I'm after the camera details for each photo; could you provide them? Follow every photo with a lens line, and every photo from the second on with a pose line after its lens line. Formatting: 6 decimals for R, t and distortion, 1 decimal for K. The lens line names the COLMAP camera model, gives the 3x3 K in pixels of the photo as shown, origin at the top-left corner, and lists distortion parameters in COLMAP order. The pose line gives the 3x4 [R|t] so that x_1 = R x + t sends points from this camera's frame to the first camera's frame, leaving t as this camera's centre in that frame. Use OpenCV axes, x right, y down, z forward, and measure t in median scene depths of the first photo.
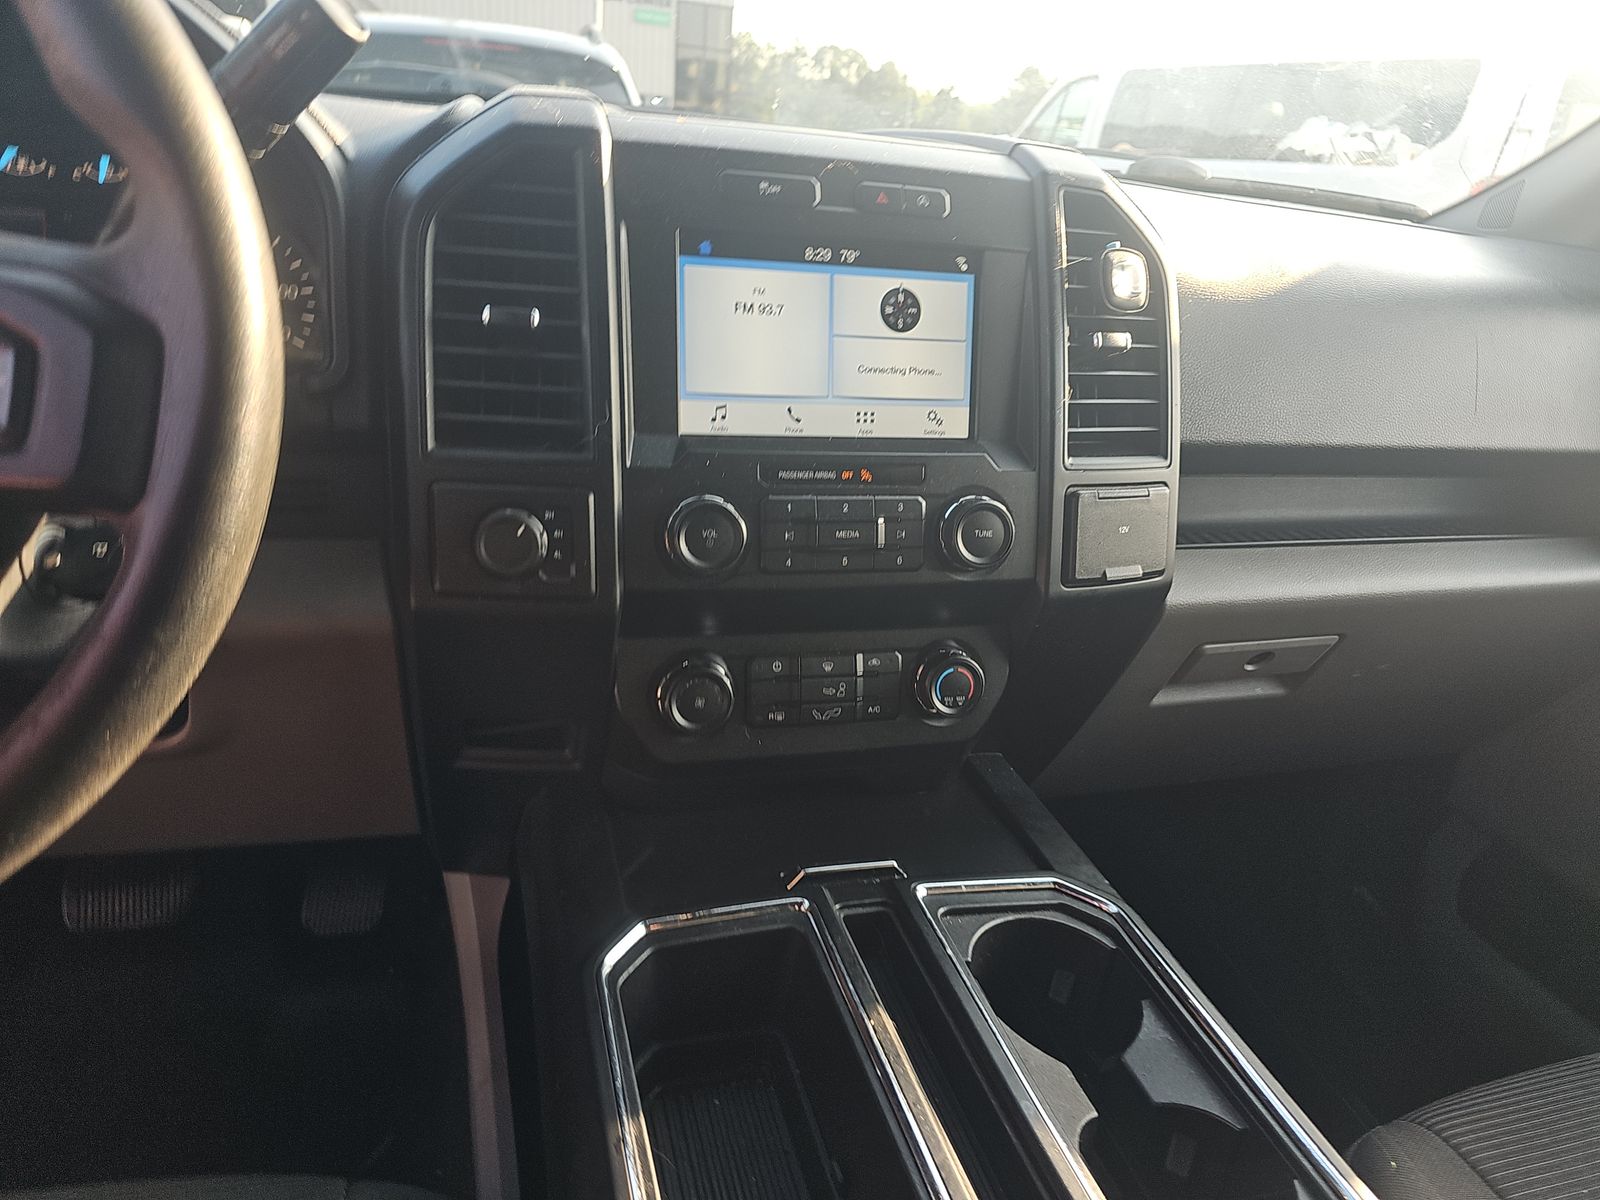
lens RADIAL K [[1047.0, 0, 806.5], [0, 1047.0, 624.4], [0, 0, 1]] dist [0.017578, -0.006744]
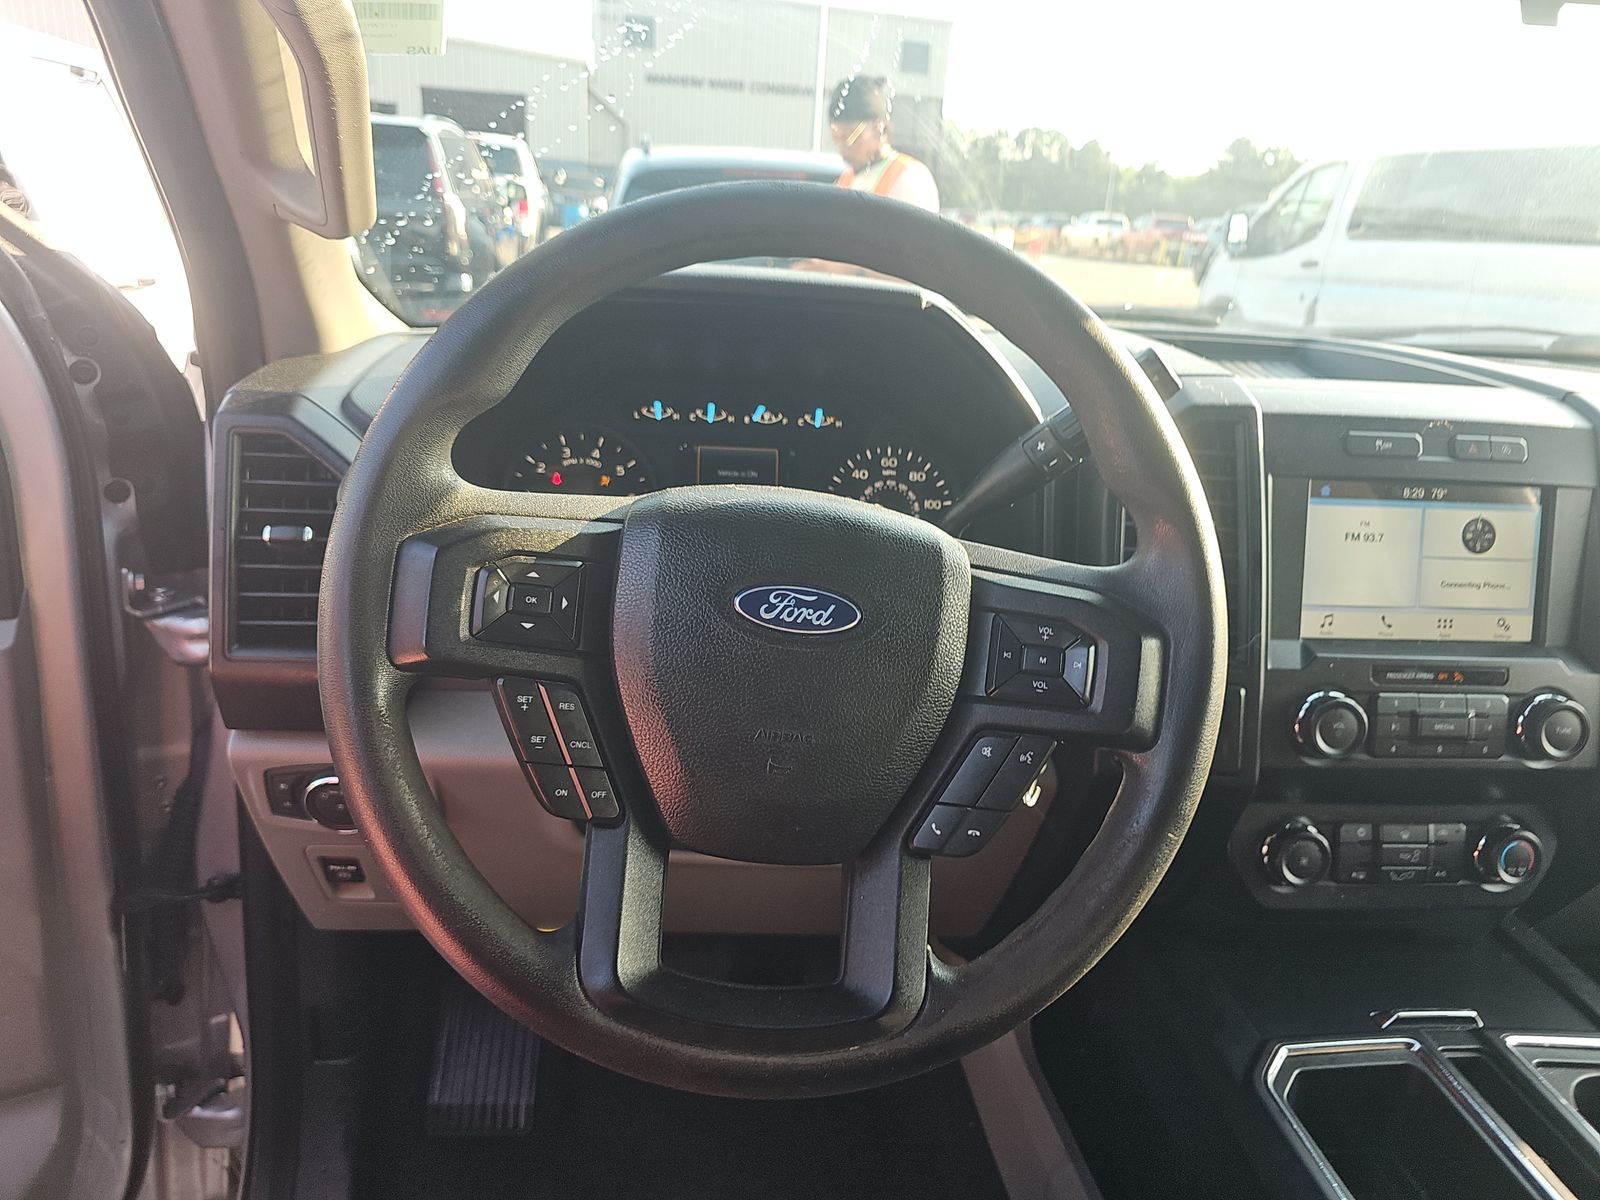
lens RADIAL K [[1091.5, 0, 798.8], [0, 1091.5, 600.3], [0, 0, 1]] dist [0.006845, -0.010622]
pose [[0.985509, 0.030622, -0.166834, -0.459045], [-0.046205, 0.994839, -0.090337, -0.079413], [0.163206, 0.096736, 0.981838, -0.332664]]
